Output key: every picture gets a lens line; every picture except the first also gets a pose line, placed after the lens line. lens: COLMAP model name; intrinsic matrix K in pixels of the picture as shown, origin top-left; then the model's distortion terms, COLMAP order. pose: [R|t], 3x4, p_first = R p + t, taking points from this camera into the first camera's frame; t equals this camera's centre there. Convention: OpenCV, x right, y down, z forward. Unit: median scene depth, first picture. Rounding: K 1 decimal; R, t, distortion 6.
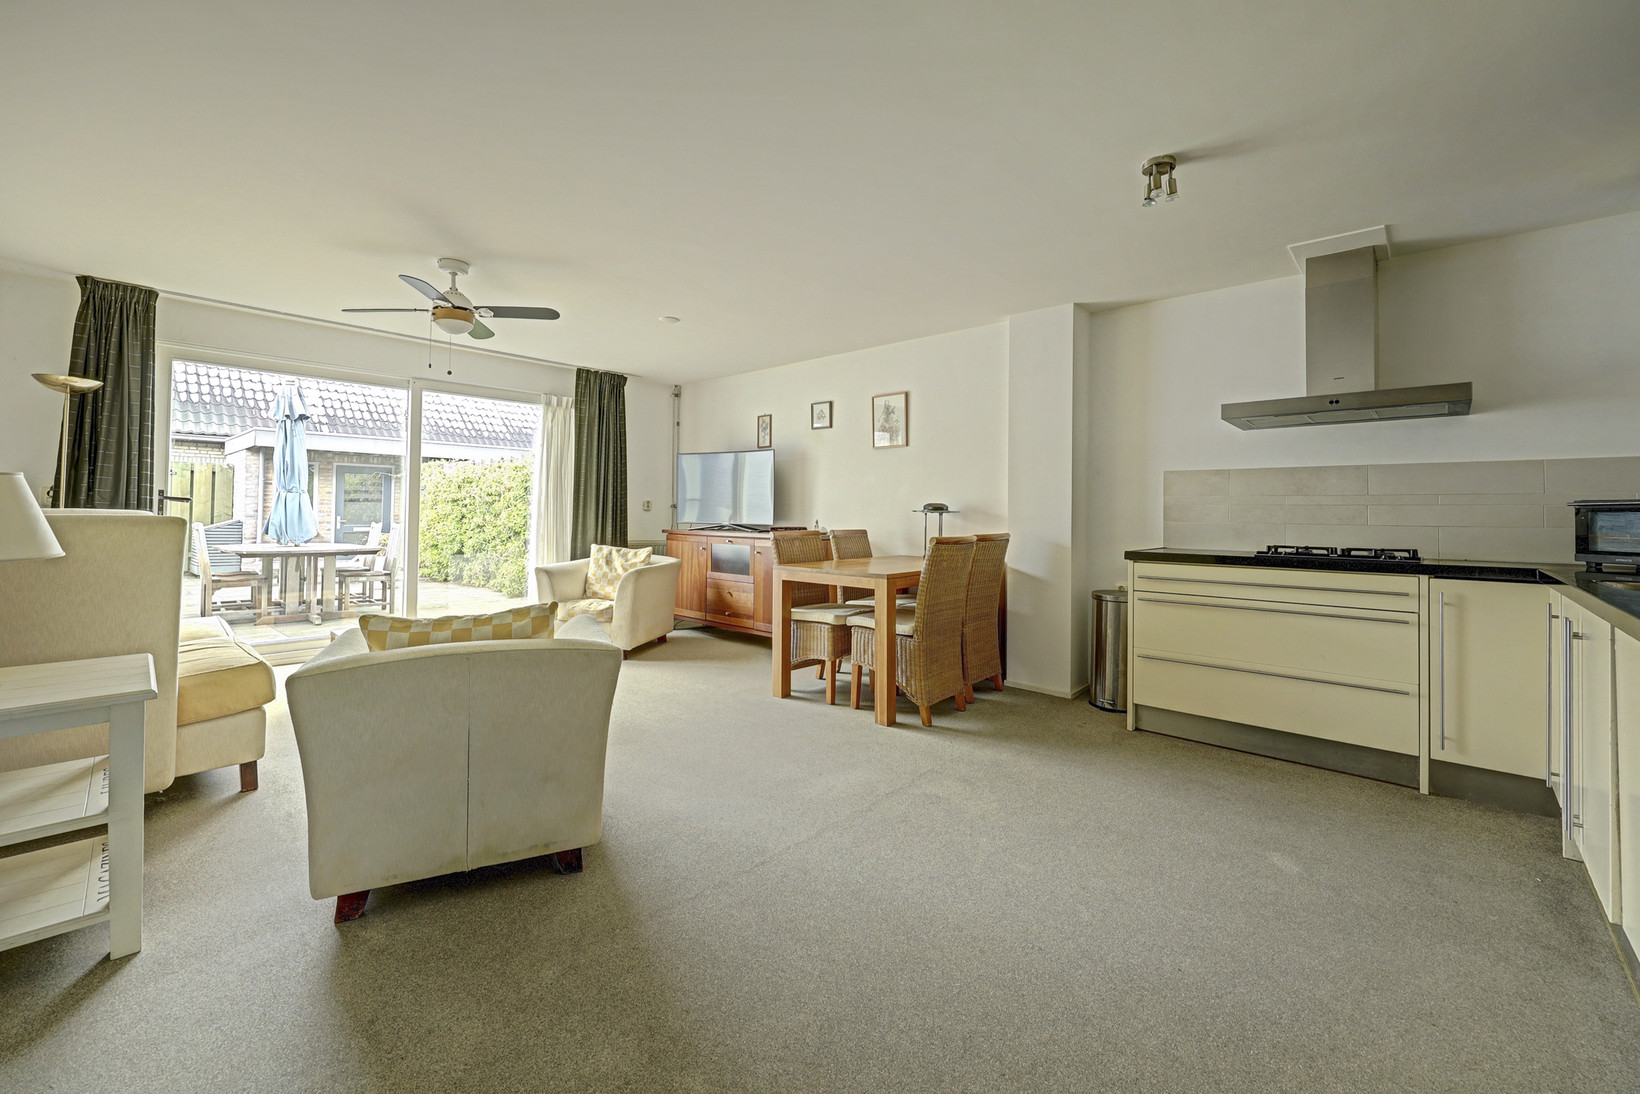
lens RADIAL K [[682.1, 0, 830.6], [0, 682.1, 502.2], [0, 0, 1]] dist [-0.000270, 0.000061]
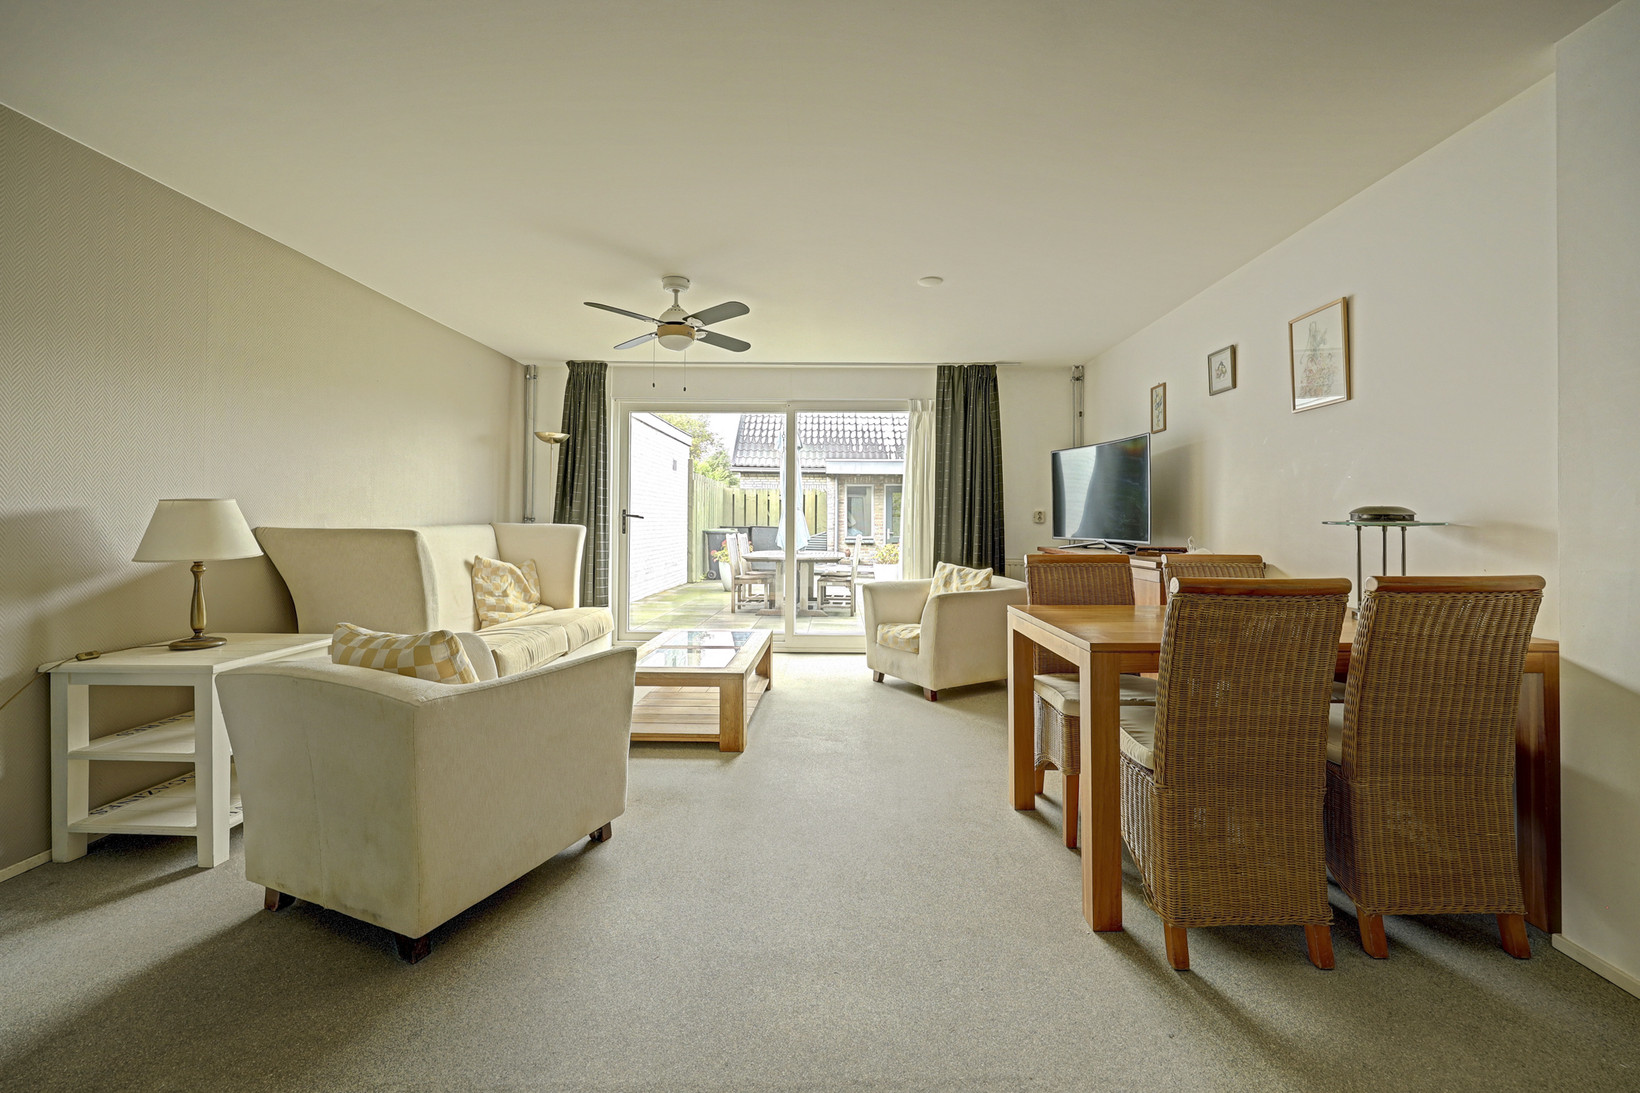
lens RADIAL K [[677.6, 0, 822.5], [0, 677.6, 514.8], [0, 0, 1]] dist [0.000016, 0.000009]
pose [[0.655595, -0.013386, -0.754994, 0.236027], [0.013189, 0.999893, -0.006276, 0.004934], [0.754997, -0.005843, 0.655702, 0.341283]]
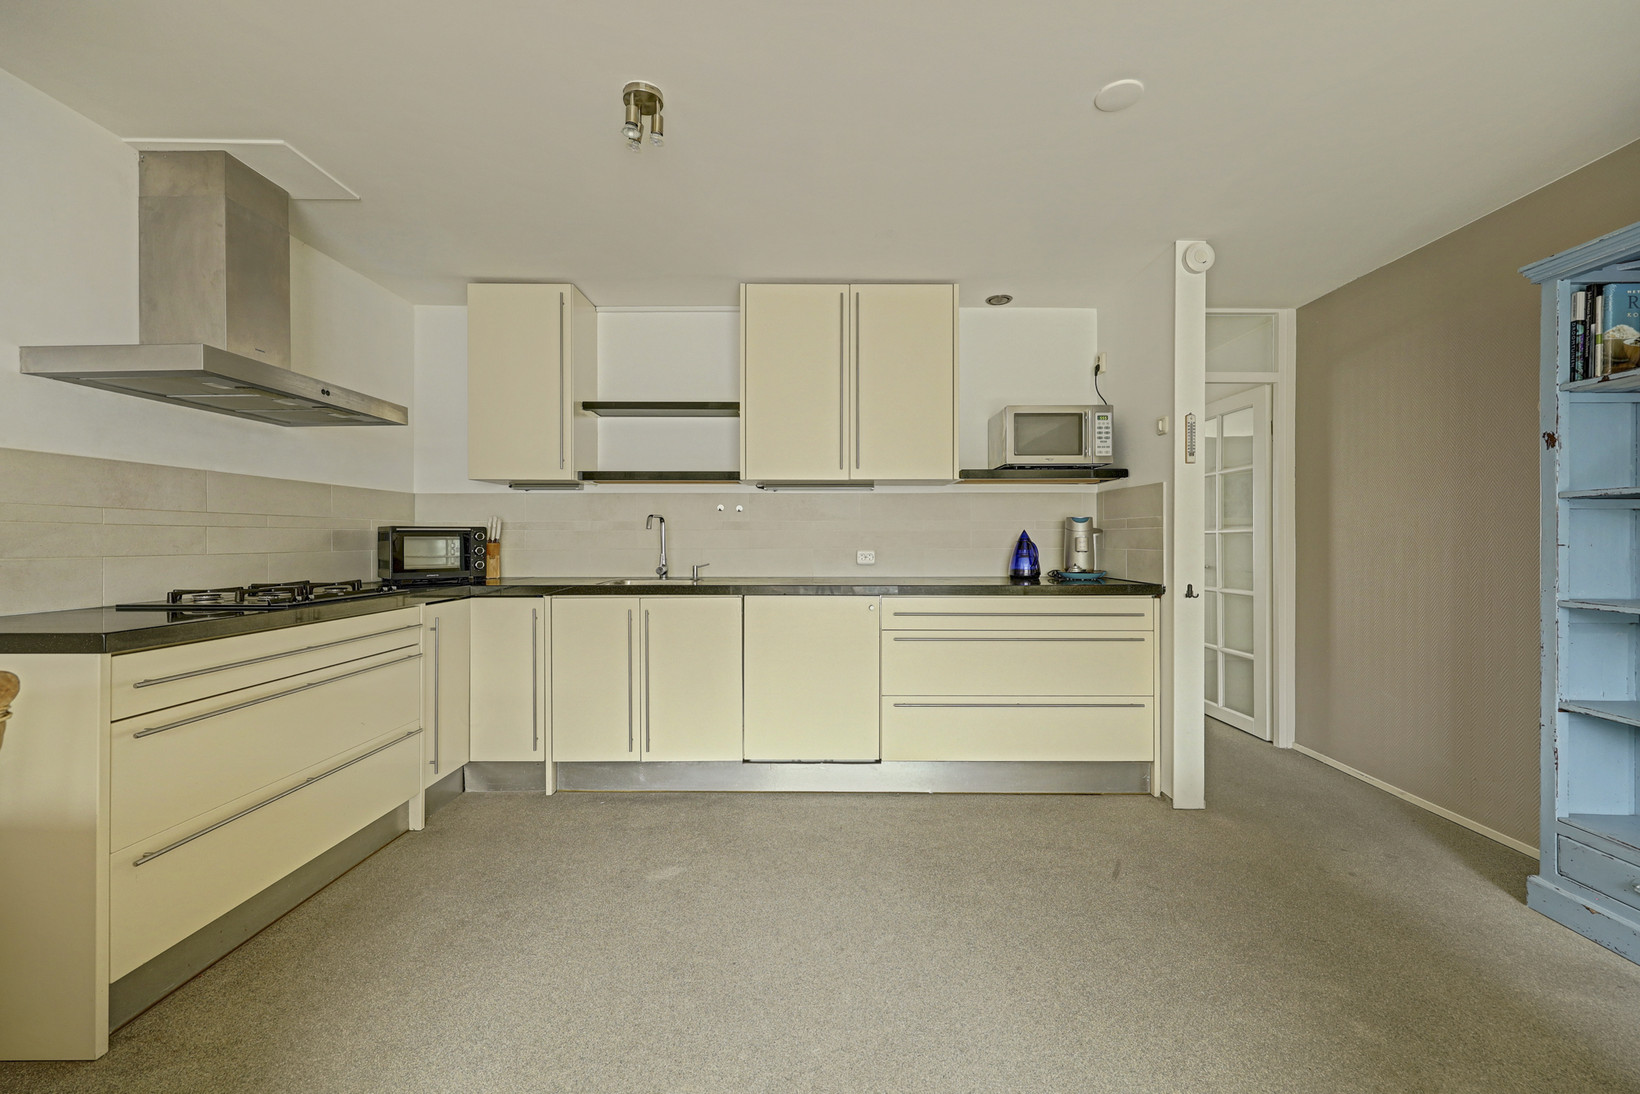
lens RADIAL K [[665.0, 0, 825.2], [0, 665.0, 540.6], [0, 0, 1]] dist [0.001467, 0.000337]
pose [[-0.663630, -0.012613, 0.747955, -0.112917], [-0.020846, 0.999781, -0.001637, 0.004447], [-0.747771, -0.016678, -0.663748, 0.645260]]
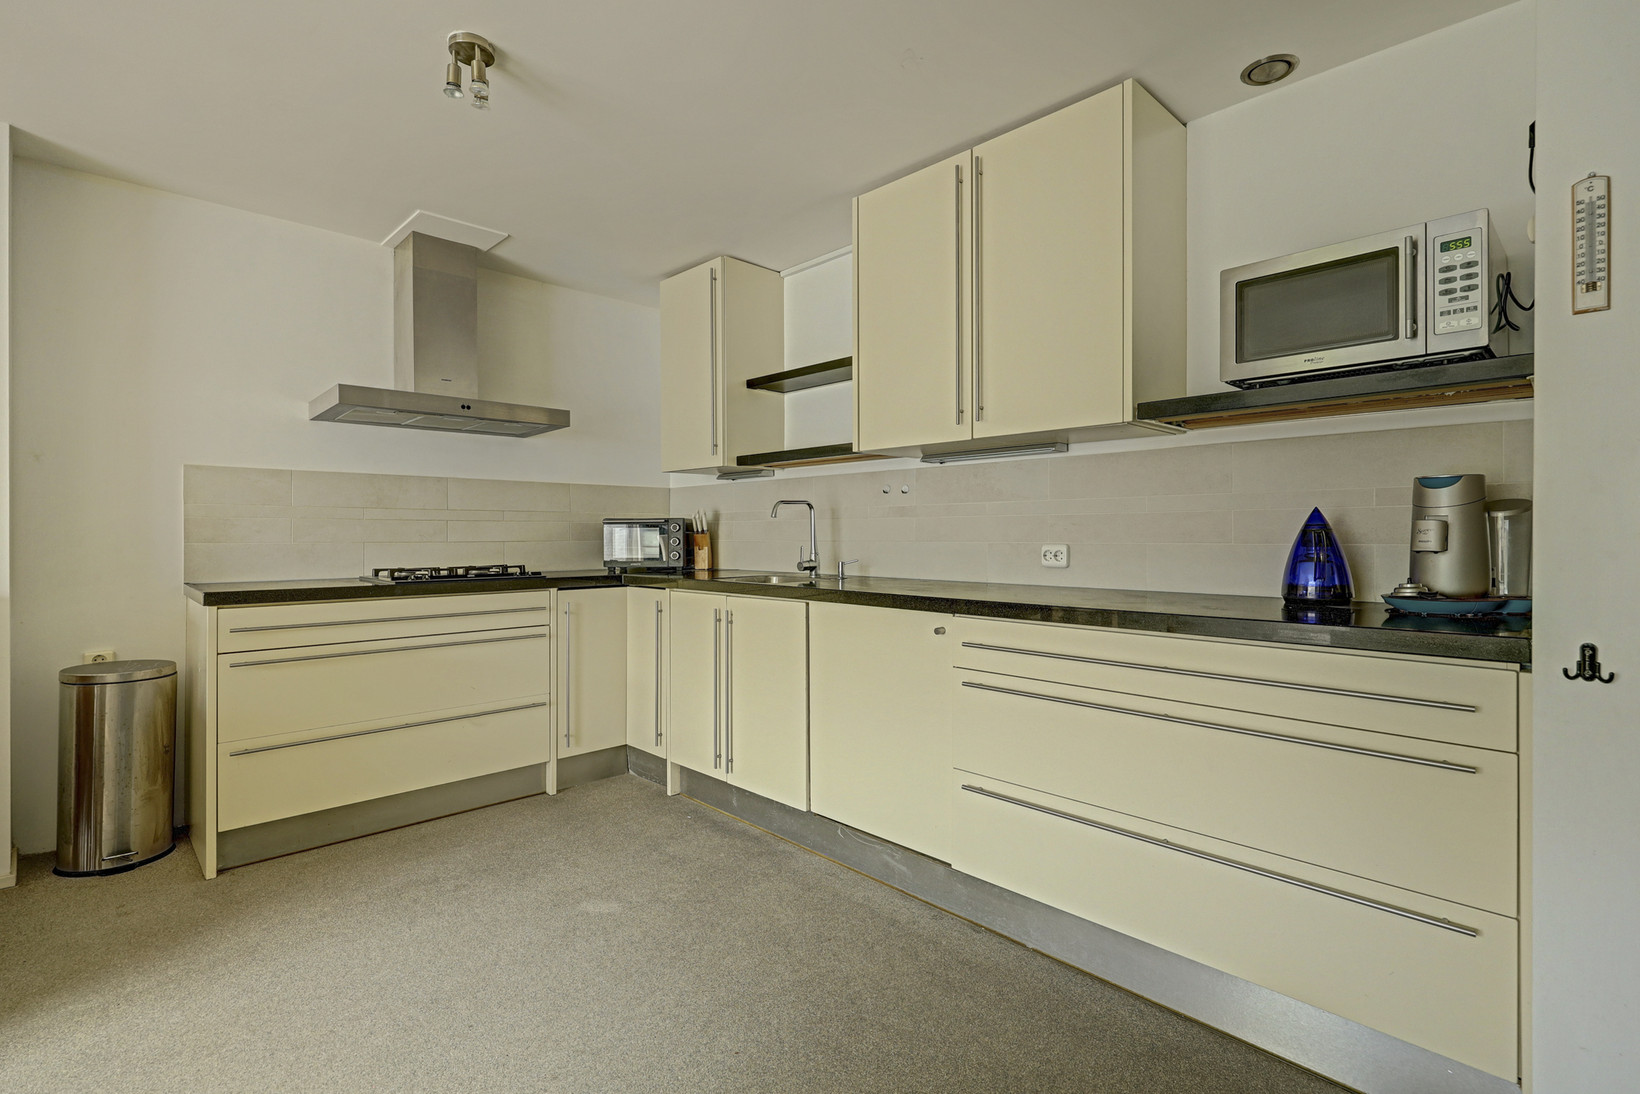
lens RADIAL K [[761.3, 0, 823.8], [0, 761.3, 536.3], [0, 0, 1]] dist [0.002128, -0.000012]
pose [[0.068533, -0.014537, 0.997543, -0.146953], [-0.015973, 0.999750, 0.015666, 0.001033], [-0.997521, -0.017008, 0.068284, 0.271518]]
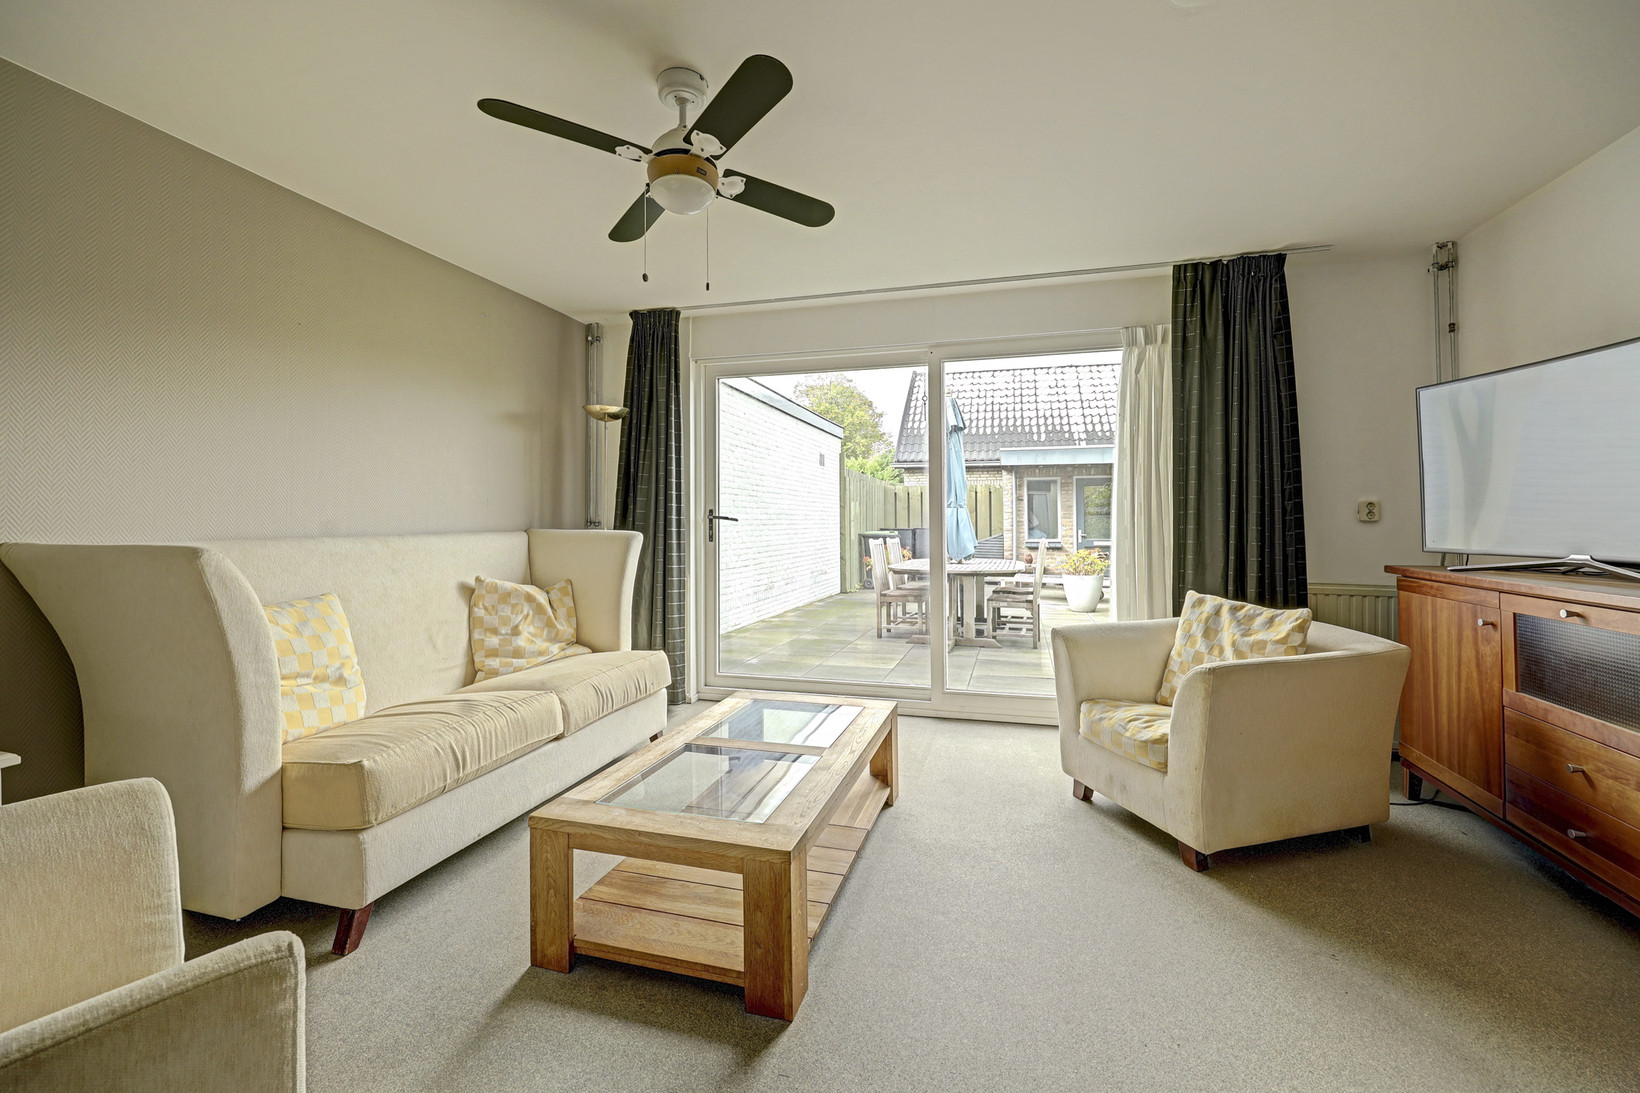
lens RADIAL K [[674.3, 0, 826.2], [0, 674.3, 506.9], [0, 0, 1]] dist [-0.000150, 0.000048]
pose [[0.442811, -0.032214, -0.896036, -0.016301], [0.023556, 0.999427, -0.024289, 0.005305], [0.896306, -0.010352, 0.443316, 0.584579]]
